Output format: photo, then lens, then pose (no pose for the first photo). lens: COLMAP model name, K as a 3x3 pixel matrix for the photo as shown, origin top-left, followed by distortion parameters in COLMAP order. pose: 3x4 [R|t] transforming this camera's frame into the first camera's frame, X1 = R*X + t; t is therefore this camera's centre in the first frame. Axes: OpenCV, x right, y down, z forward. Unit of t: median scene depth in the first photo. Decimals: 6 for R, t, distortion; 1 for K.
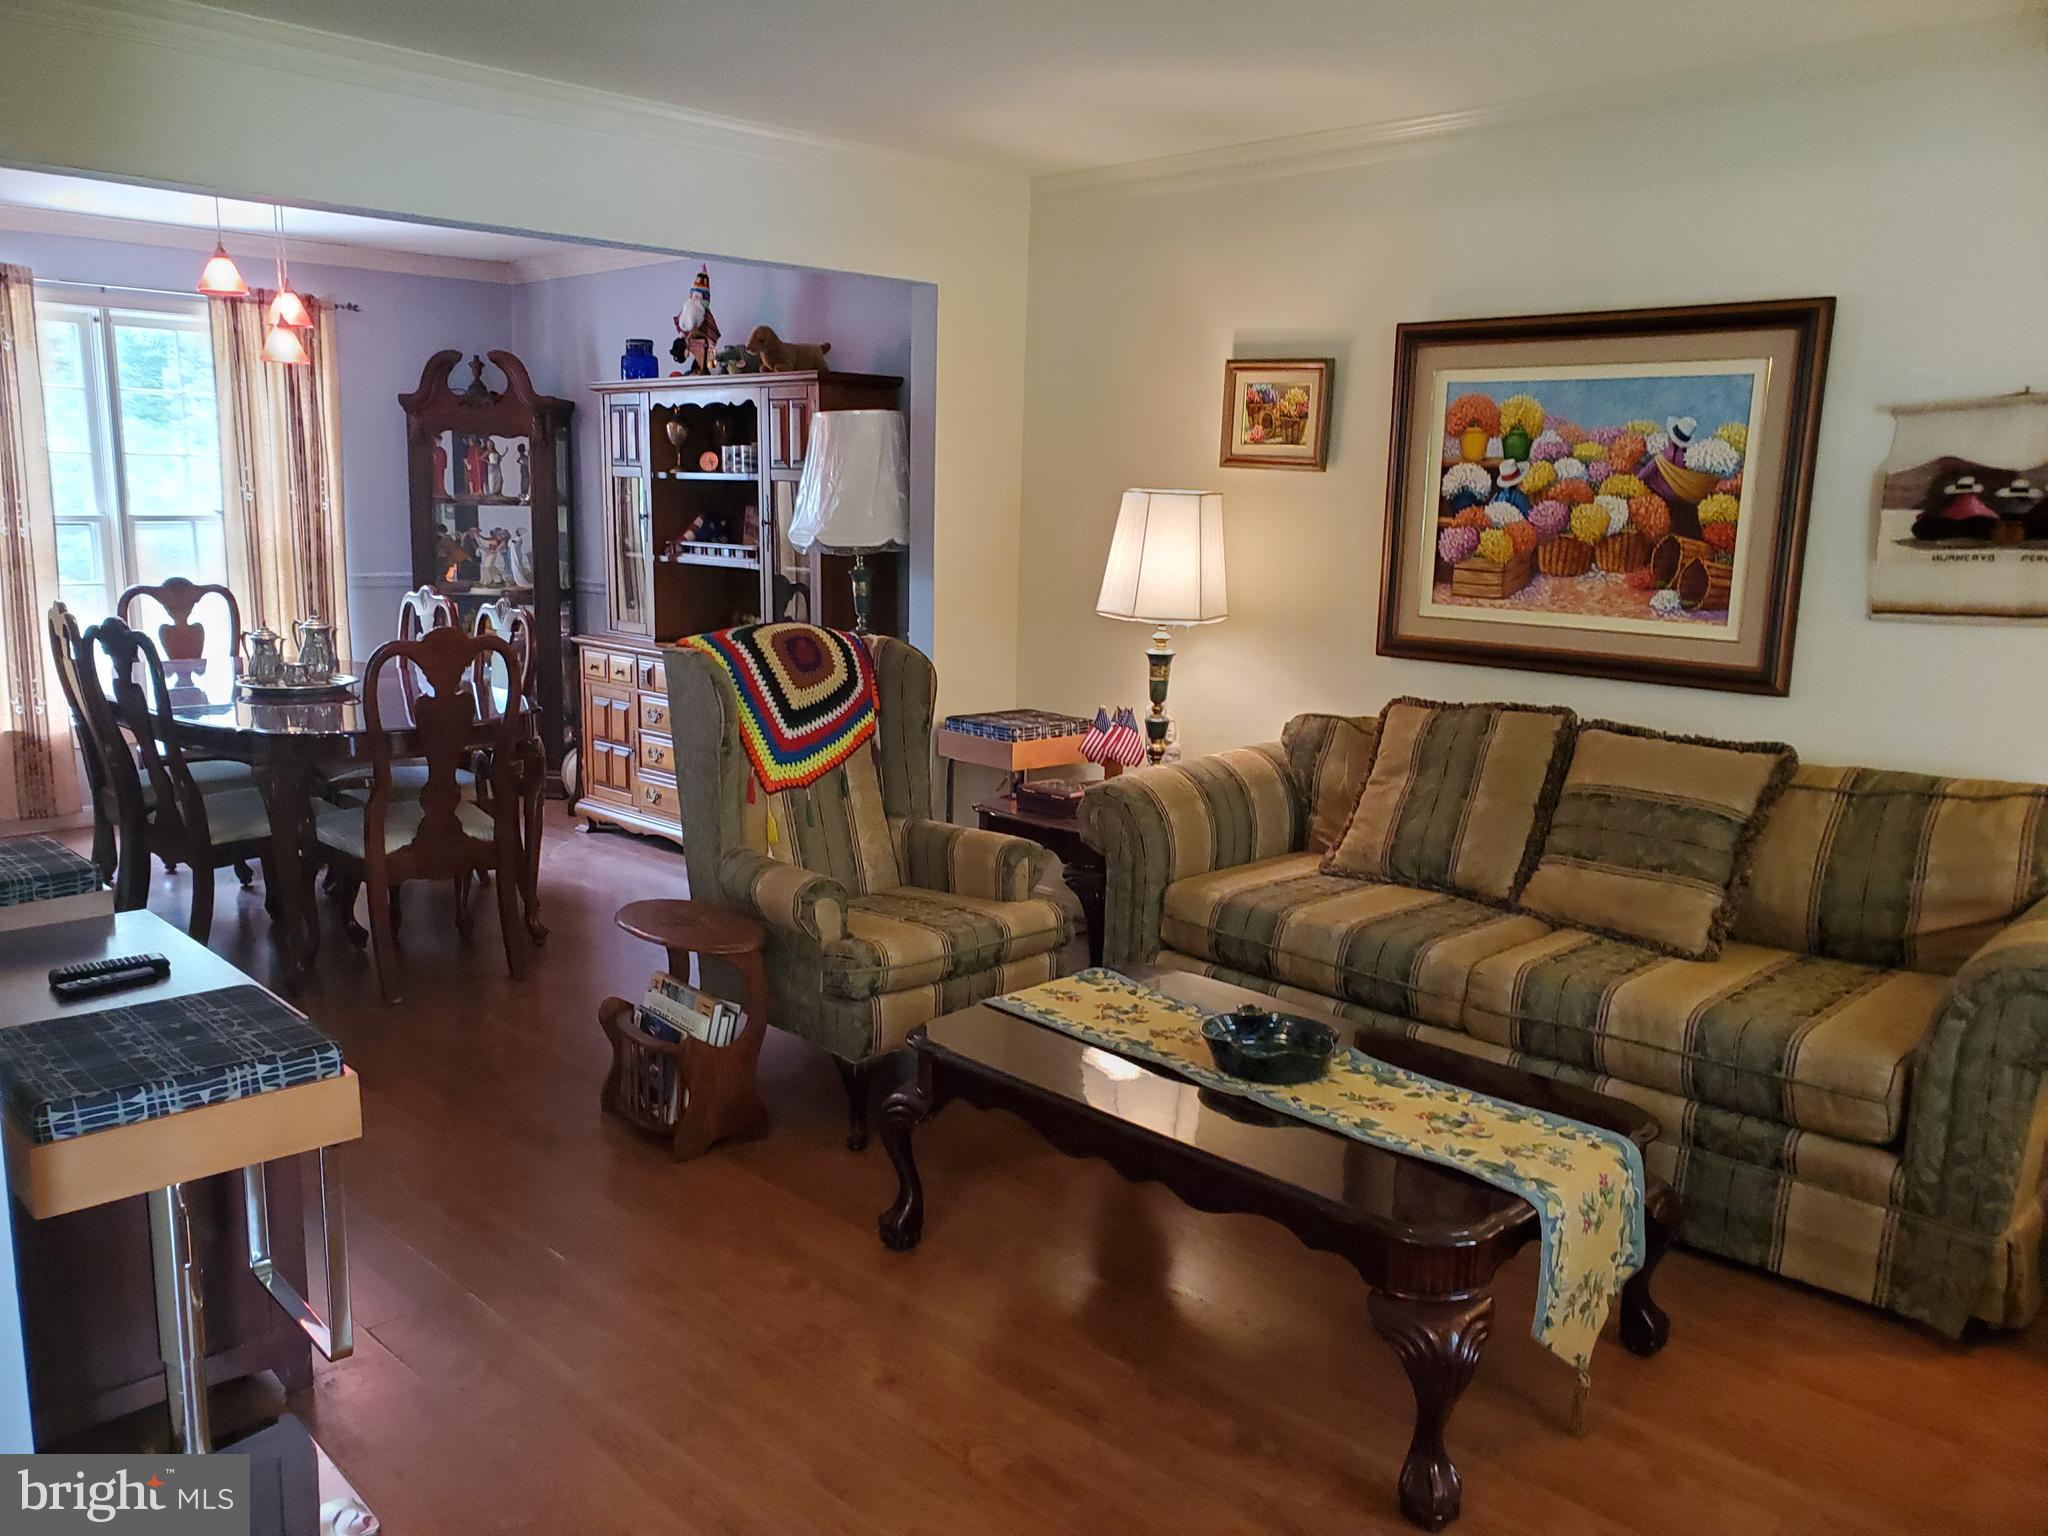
lens RADIAL K [[1605.3, 0, 1023.6], [0, 1605.3, 760.2], [0, 0, 1]] dist [0.013893, 0.030604]
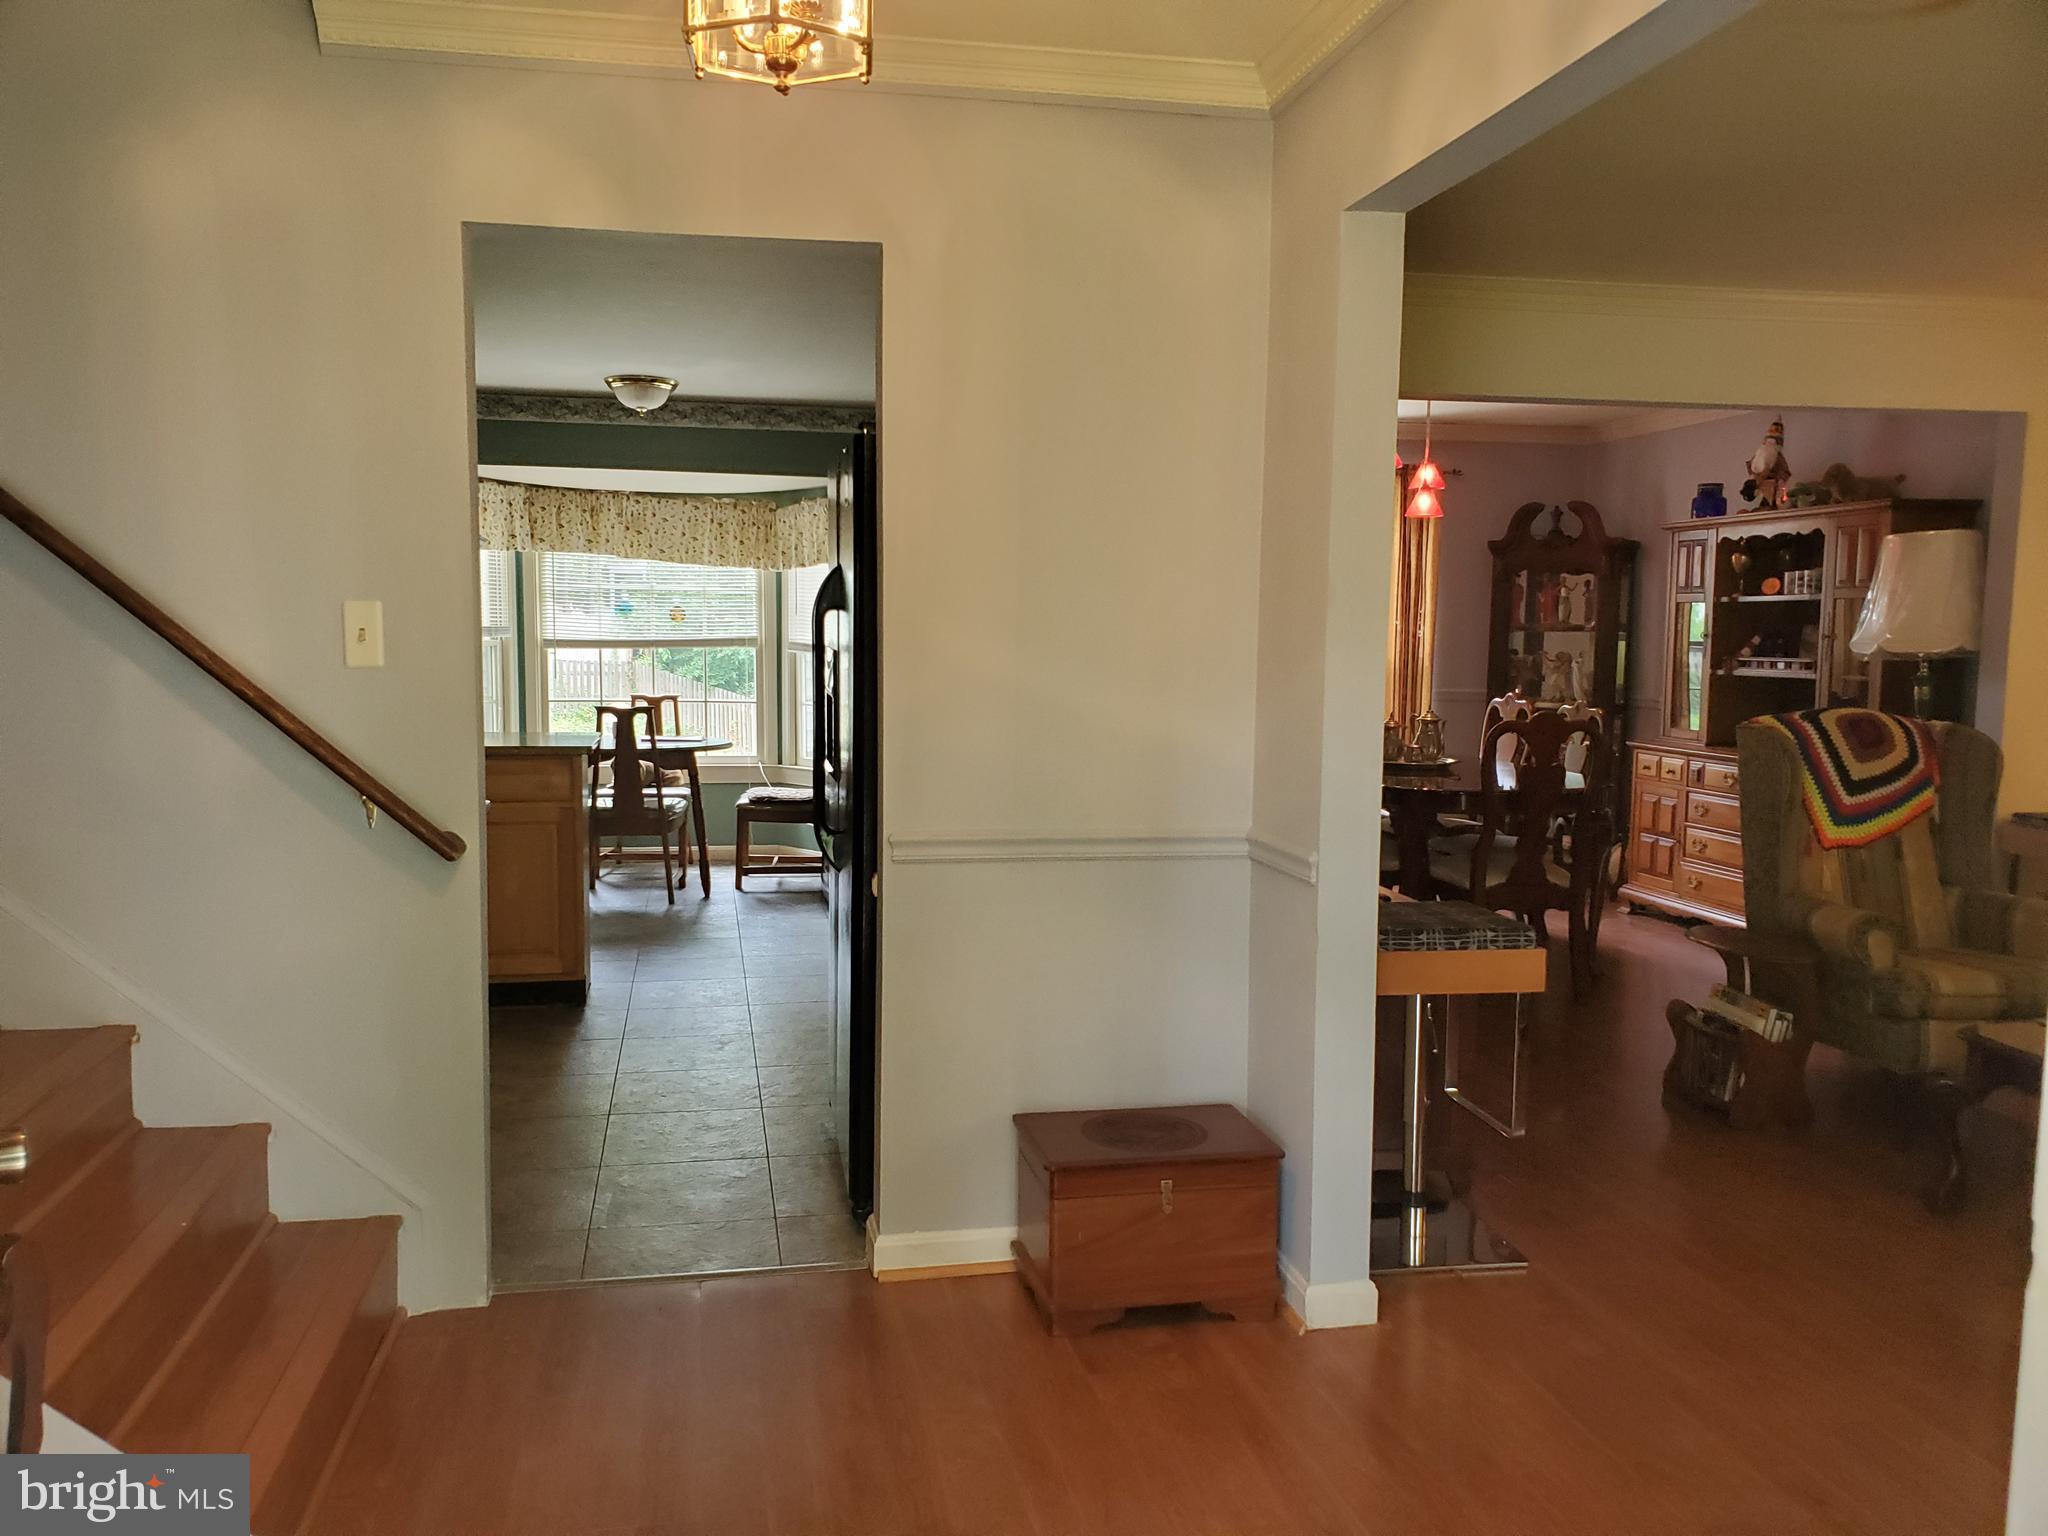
lens RADIAL K [[1605.3, 0, 1016.6], [0, 1605.3, 759.2], [0, 0, 1]] dist [0.013893, 0.030604]
pose [[0.822831, 0.040477, -0.566843, 0.014001], [-0.094654, 0.993289, -0.066470, 0.058862], [0.560348, 0.108347, 0.821140, -0.206031]]
